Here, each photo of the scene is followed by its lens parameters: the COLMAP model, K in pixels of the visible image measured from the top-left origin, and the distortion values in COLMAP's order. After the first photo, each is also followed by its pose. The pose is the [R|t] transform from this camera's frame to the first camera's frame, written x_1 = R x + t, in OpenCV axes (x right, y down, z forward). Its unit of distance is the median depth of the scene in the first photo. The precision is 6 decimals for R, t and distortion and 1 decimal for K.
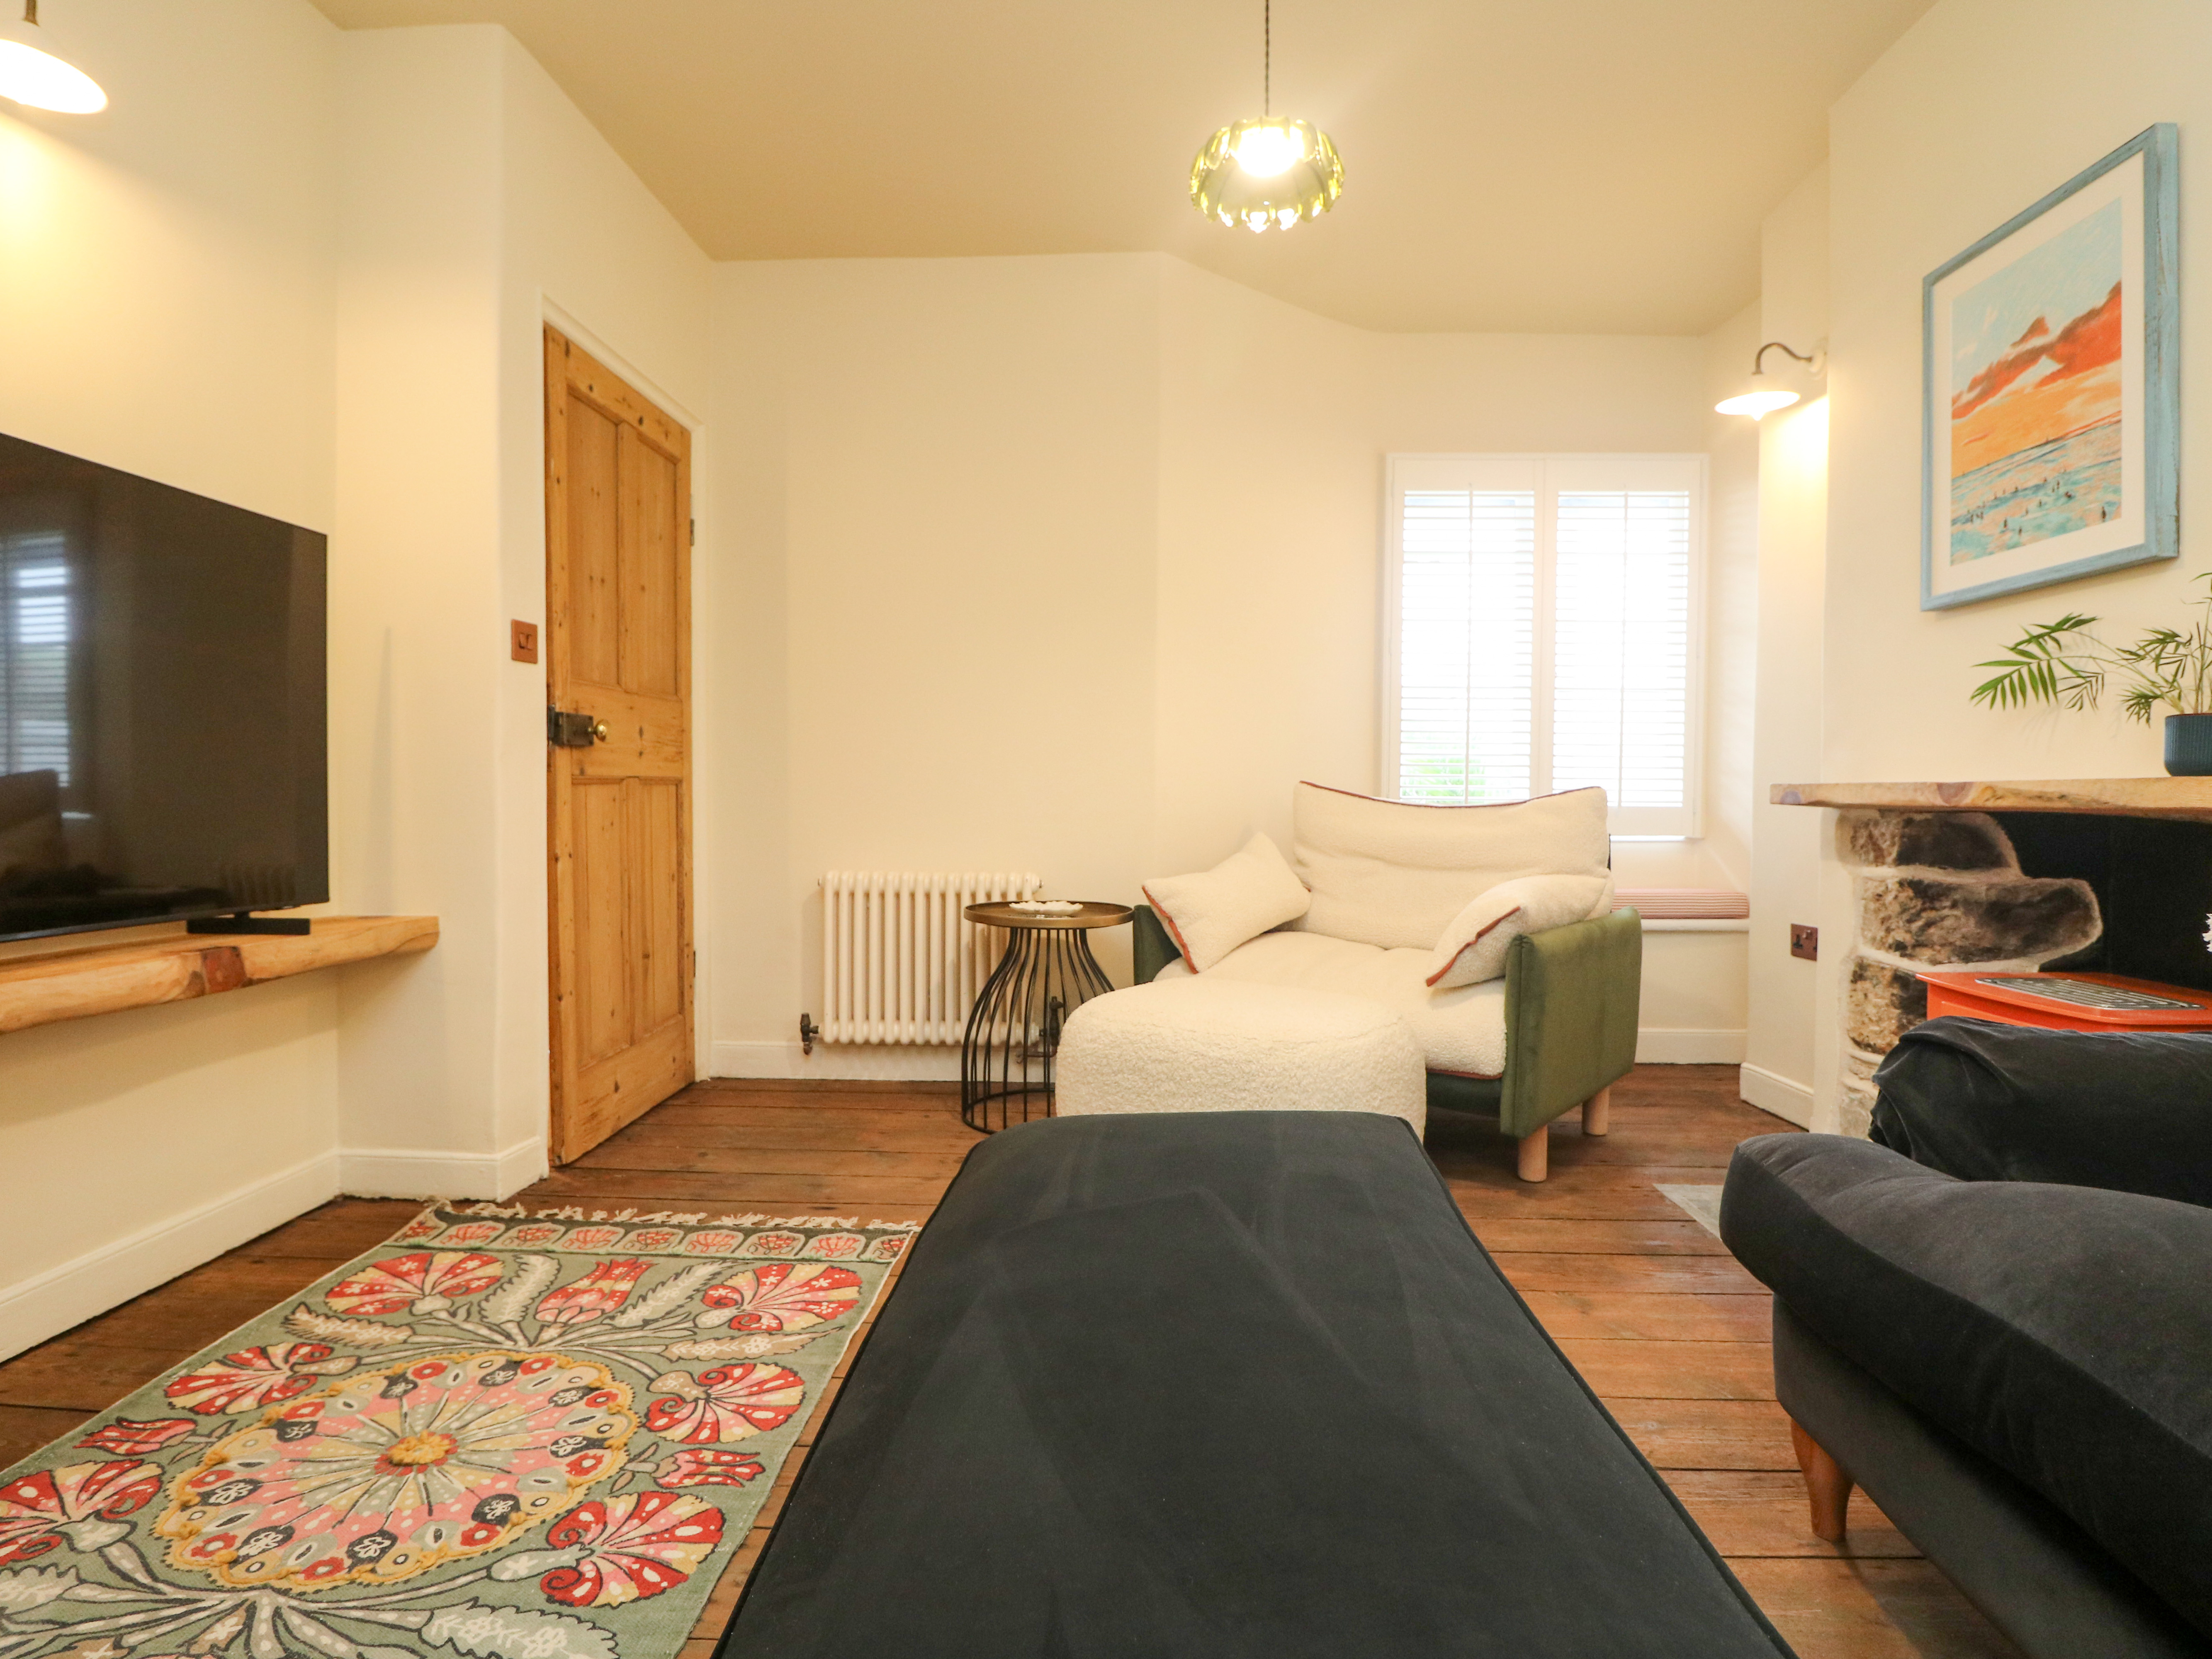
lens RADIAL K [[1146.0, 0, 1108.1], [0, 1146.0, 837.5], [0, 0, 1]] dist [-0.004767, -0.007843]
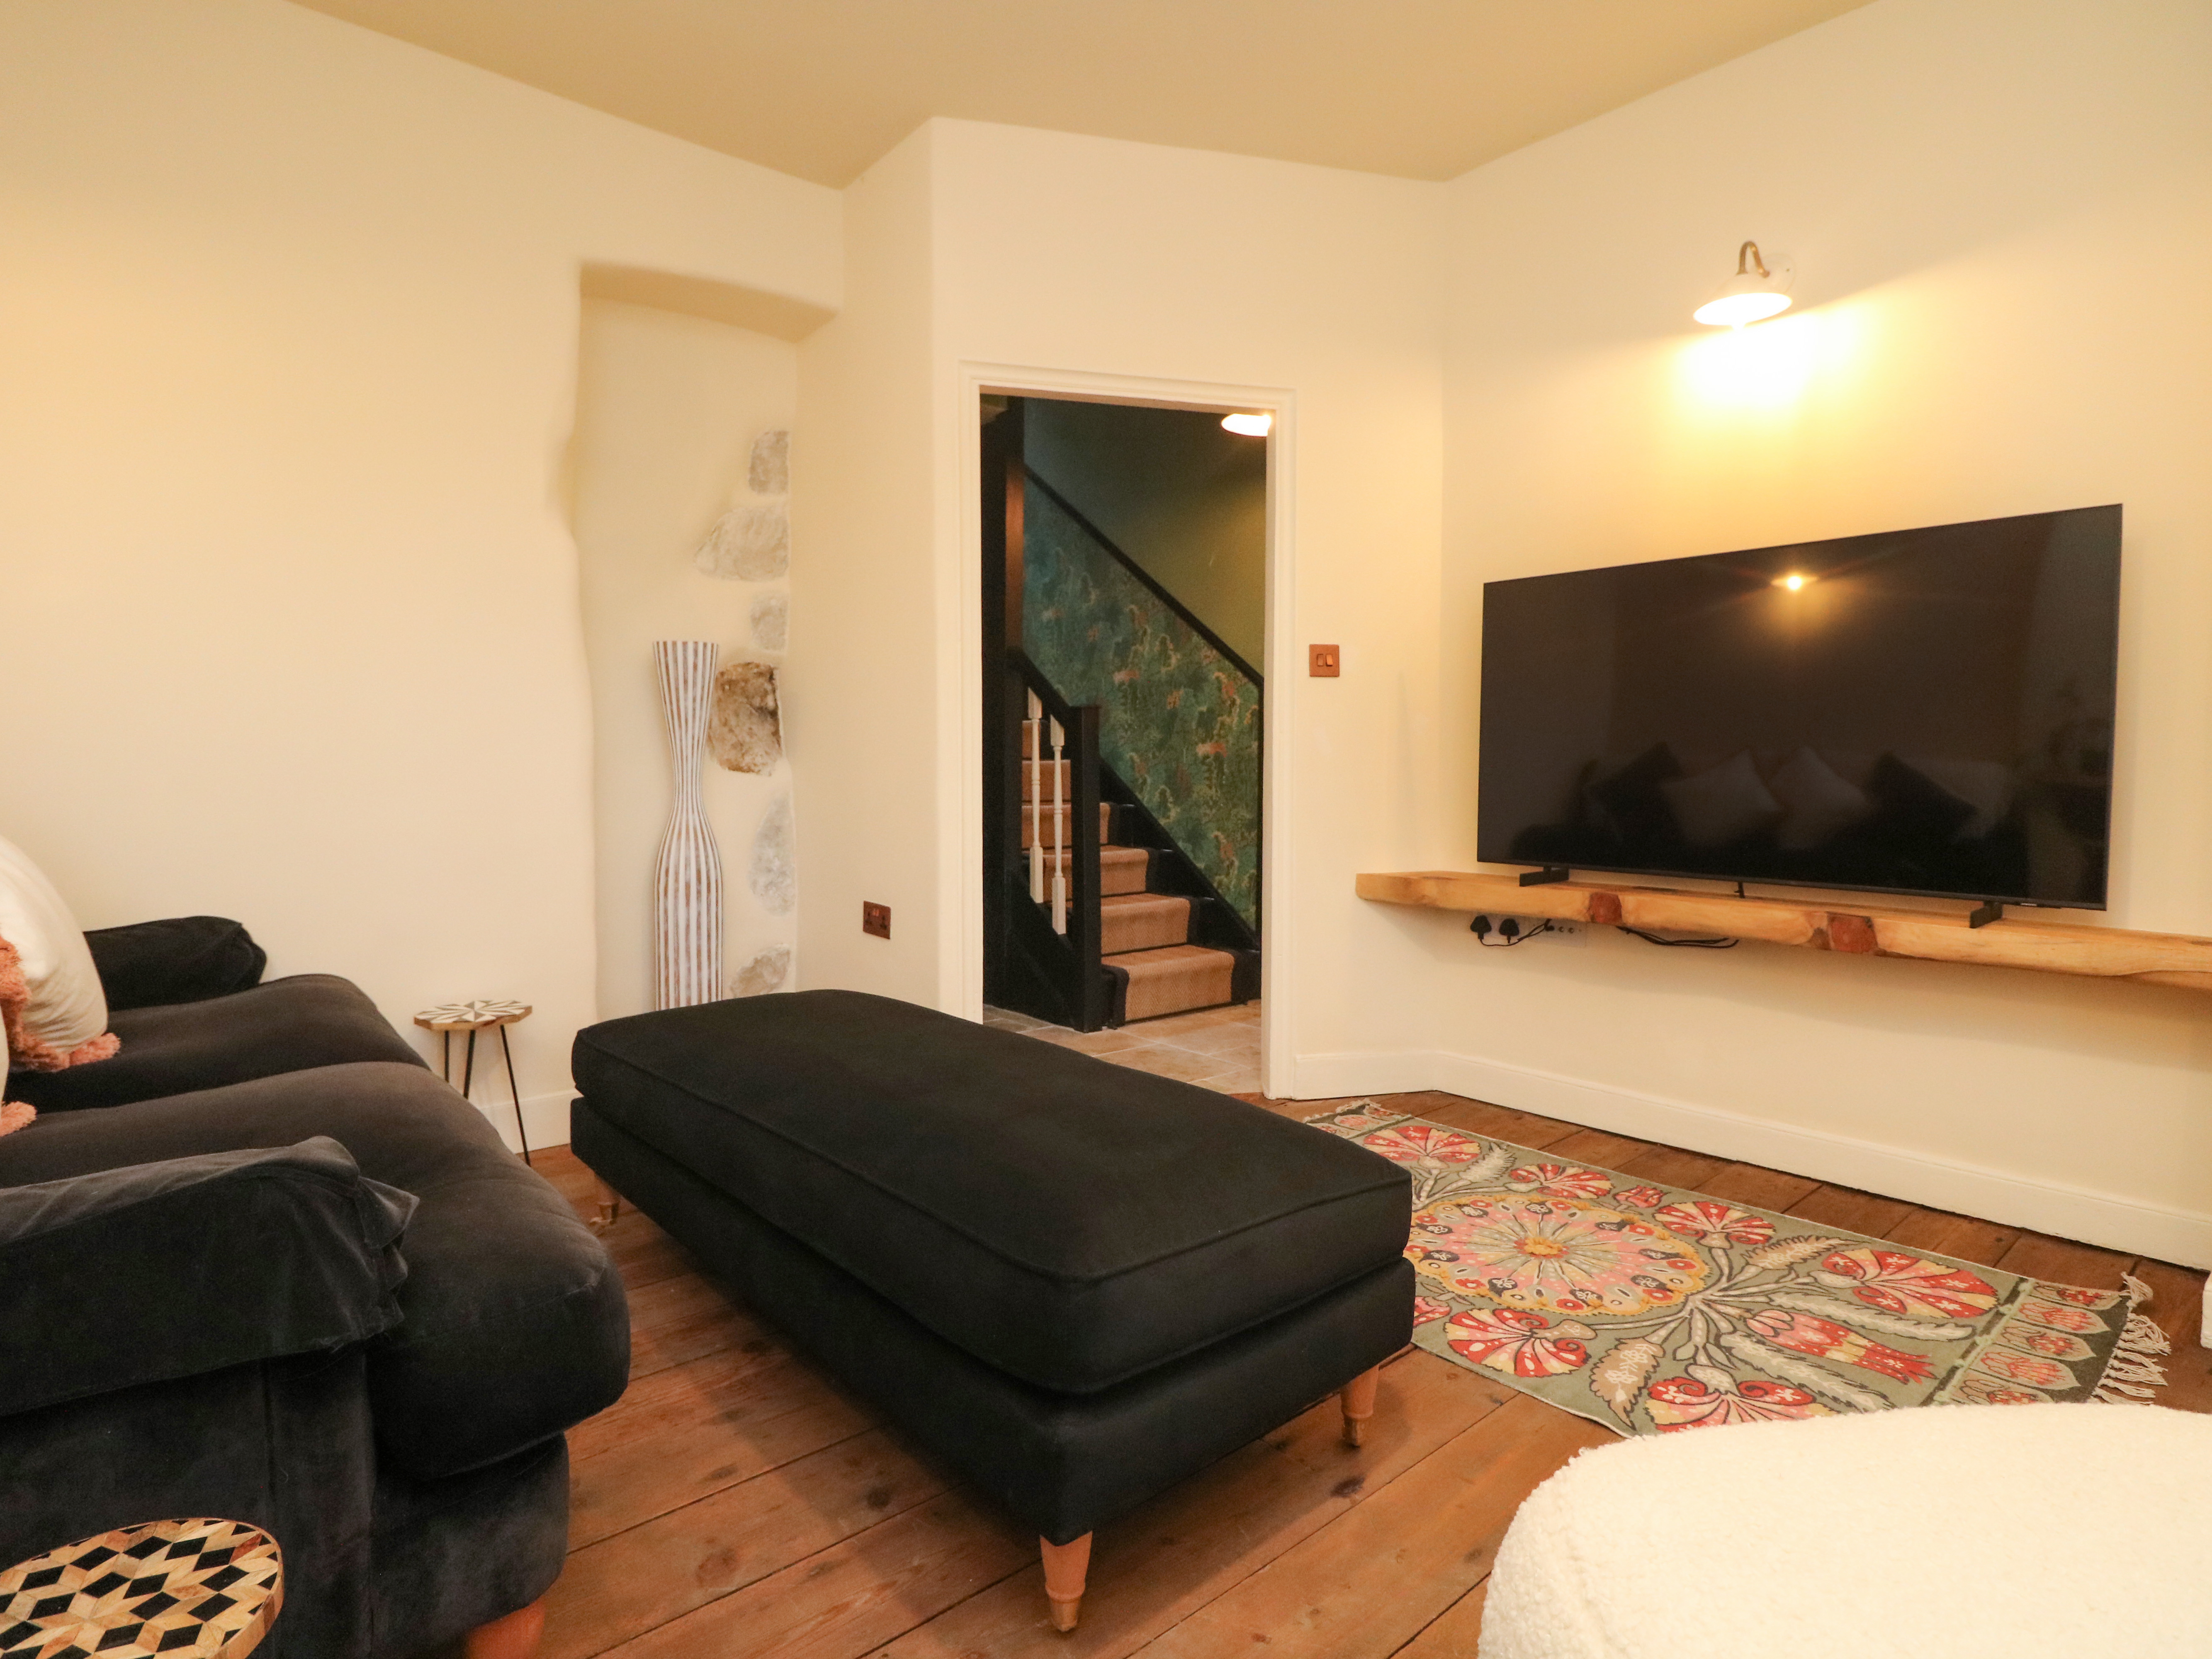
lens RADIAL K [[1146.0, 0, 1114.7], [0, 1146.0, 811.0], [0, 0, 1]] dist [-0.004767, -0.007843]
pose [[-0.722584, 0.023976, -0.690867, 0.566095], [-0.029657, 0.997403, 0.065633, -0.064774], [0.690646, 0.067914, -0.719997, 1.206687]]
